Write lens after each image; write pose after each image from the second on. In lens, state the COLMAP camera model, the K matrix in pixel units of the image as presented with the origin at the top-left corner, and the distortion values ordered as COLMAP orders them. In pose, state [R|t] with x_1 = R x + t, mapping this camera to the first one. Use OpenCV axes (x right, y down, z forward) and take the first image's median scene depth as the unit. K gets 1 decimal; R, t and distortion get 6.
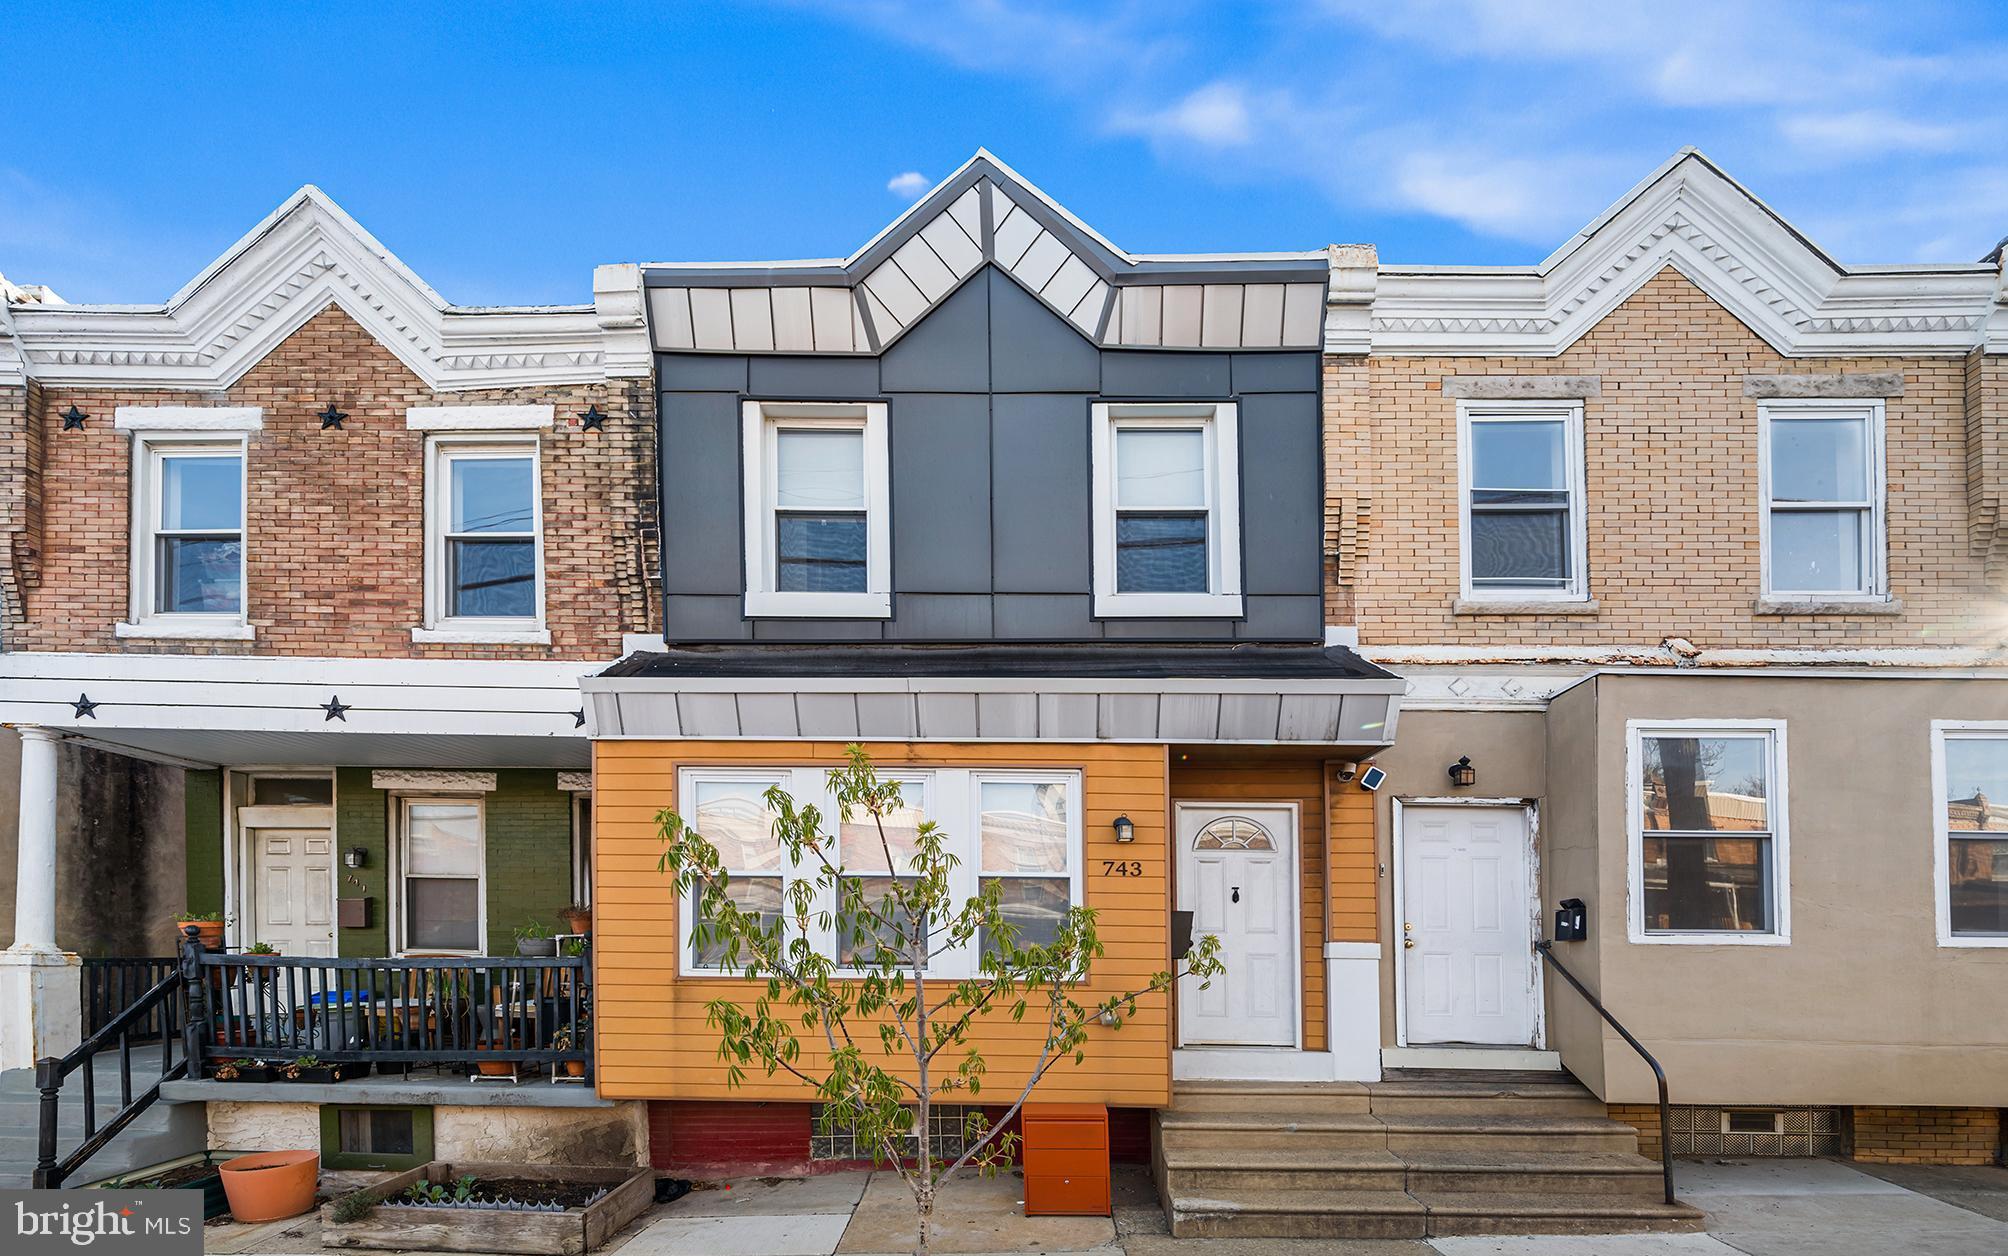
lens RADIAL K [[830.9, 0, 1004.0], [0, 830.9, 628.0], [0, 0, 1]] dist [-0.000919, -0.000205]
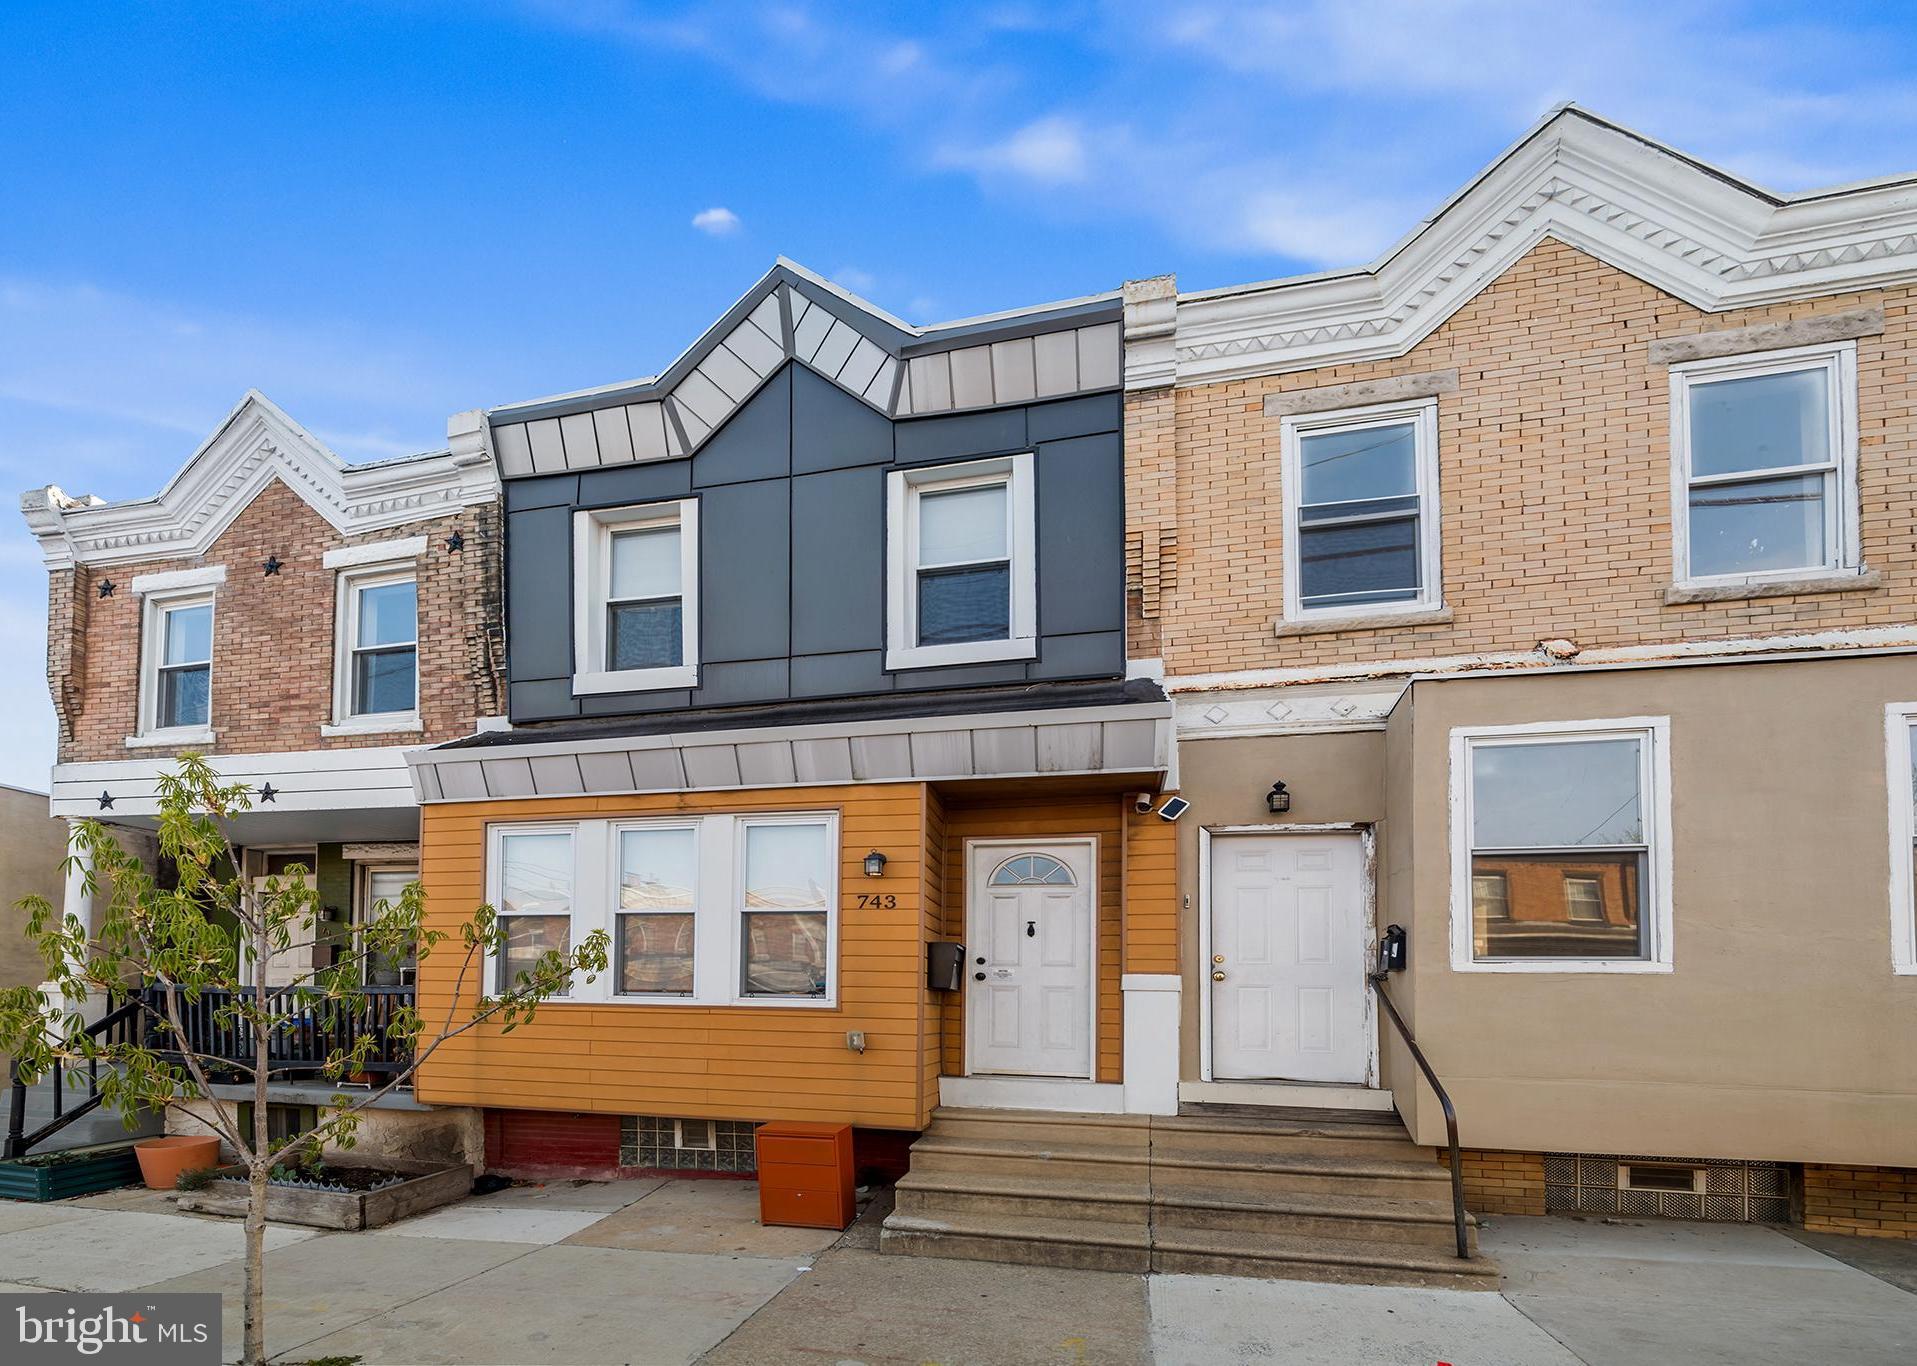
lens RADIAL K [[737.3, 0, 957.4], [0, 737.3, 728.2], [0, 0, 1]] dist [-0.001530, -0.000155]
pose [[0.976114, -0.076589, -0.203314, 0.393870], [0.076574, 0.997032, -0.007951, 0.076739], [0.203319, -0.007807, 0.979081, 0.100767]]
